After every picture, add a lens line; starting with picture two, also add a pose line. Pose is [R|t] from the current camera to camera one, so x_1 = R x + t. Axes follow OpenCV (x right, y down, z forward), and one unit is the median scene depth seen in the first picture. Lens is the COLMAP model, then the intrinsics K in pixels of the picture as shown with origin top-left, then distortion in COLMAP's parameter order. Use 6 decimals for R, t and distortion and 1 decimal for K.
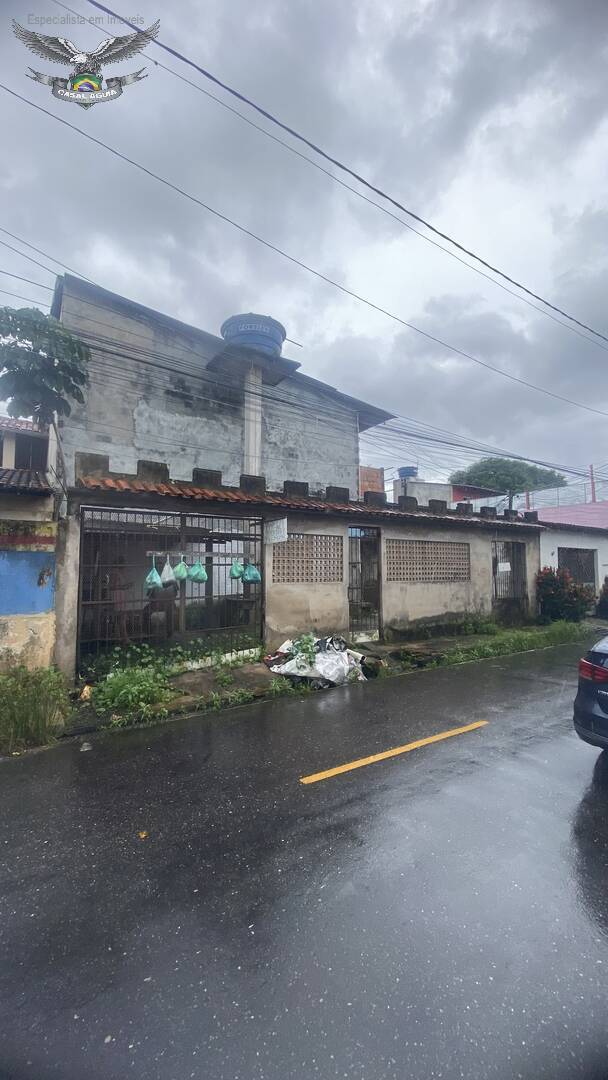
lens RADIAL K [[439.7, 0, 301.2], [0, 439.7, 540.0], [0, 0, 1]] dist [0.019076, -0.019636]
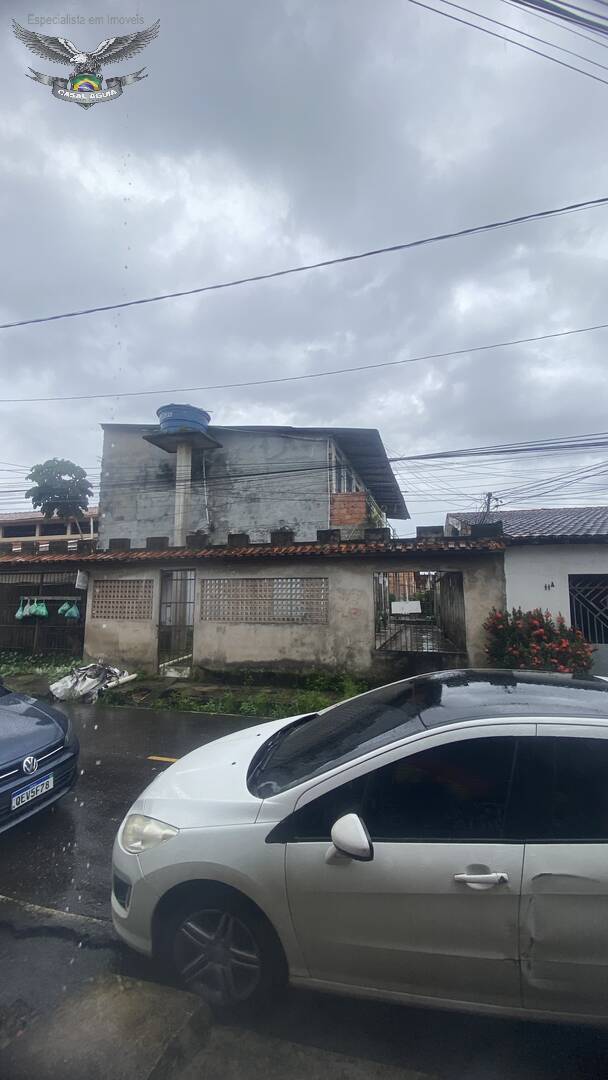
lens RADIAL K [[439.7, 0, 298.1], [0, 439.7, 529.6], [0, 0, 1]] dist [0.019076, -0.019636]
pose [[0.655782, -0.112035, -0.746591, 1.077696], [0.053872, 0.993351, -0.101745, -0.001859], [0.753026, 0.026502, 0.657457, 0.455842]]
